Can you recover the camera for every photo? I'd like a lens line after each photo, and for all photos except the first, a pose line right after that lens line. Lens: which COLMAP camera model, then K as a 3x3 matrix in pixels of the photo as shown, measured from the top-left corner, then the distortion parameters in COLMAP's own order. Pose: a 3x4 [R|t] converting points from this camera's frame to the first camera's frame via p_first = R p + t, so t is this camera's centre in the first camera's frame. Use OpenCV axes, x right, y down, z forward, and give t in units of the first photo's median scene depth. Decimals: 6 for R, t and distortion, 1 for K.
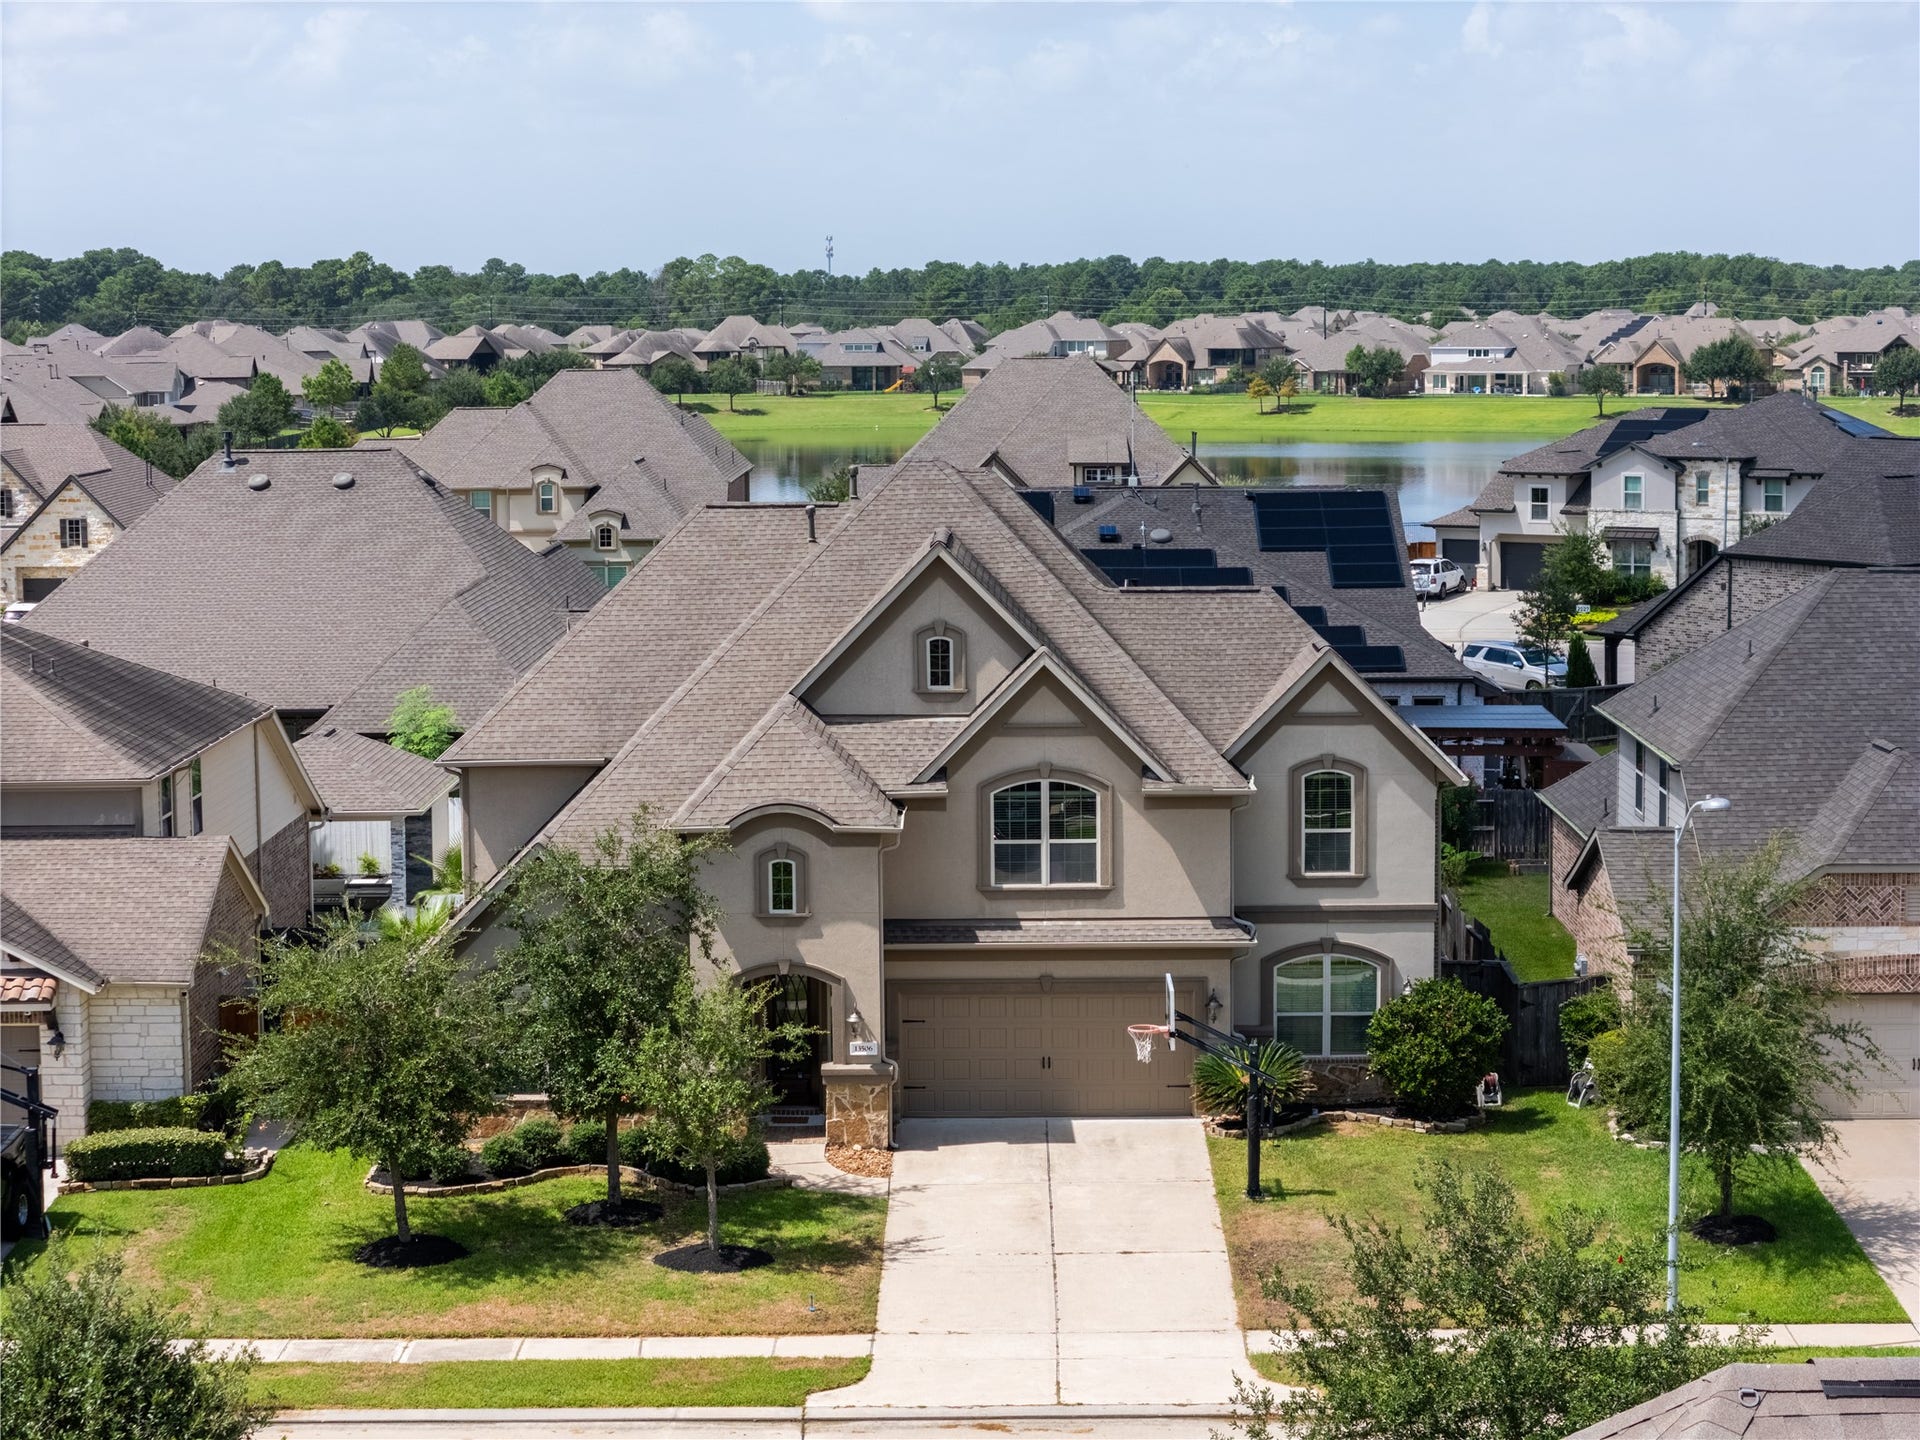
lens RADIAL K [[3933.1, 0, 960.0], [0, 3933.1, 720.0], [0, 0, 1]] dist [-0.182156, -0.124777]
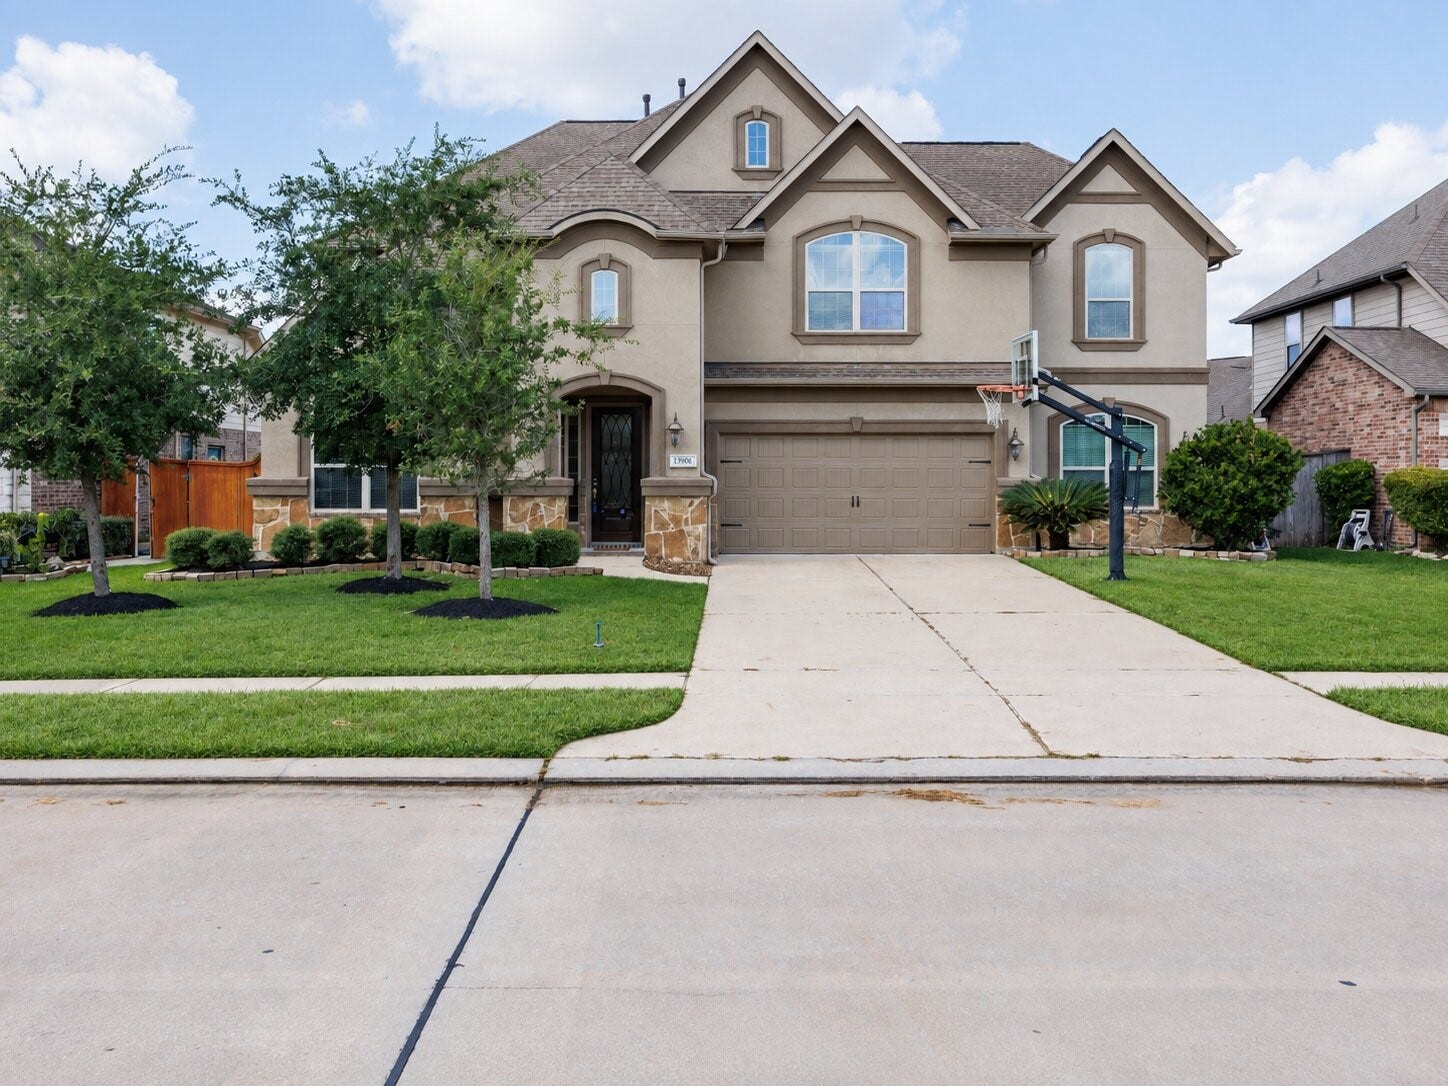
lens RADIAL K [[1238.1, 0, 724.0], [0, 1238.1, 543.0], [0, 0, 1]] dist [-0.005757, -0.001932]
pose [[0.999959, 0.009006, 0.001064, -0.013931], [-0.008874, 0.995901, -0.090012, 0.130131], [-0.001870, 0.089998, 0.995940, 0.672938]]
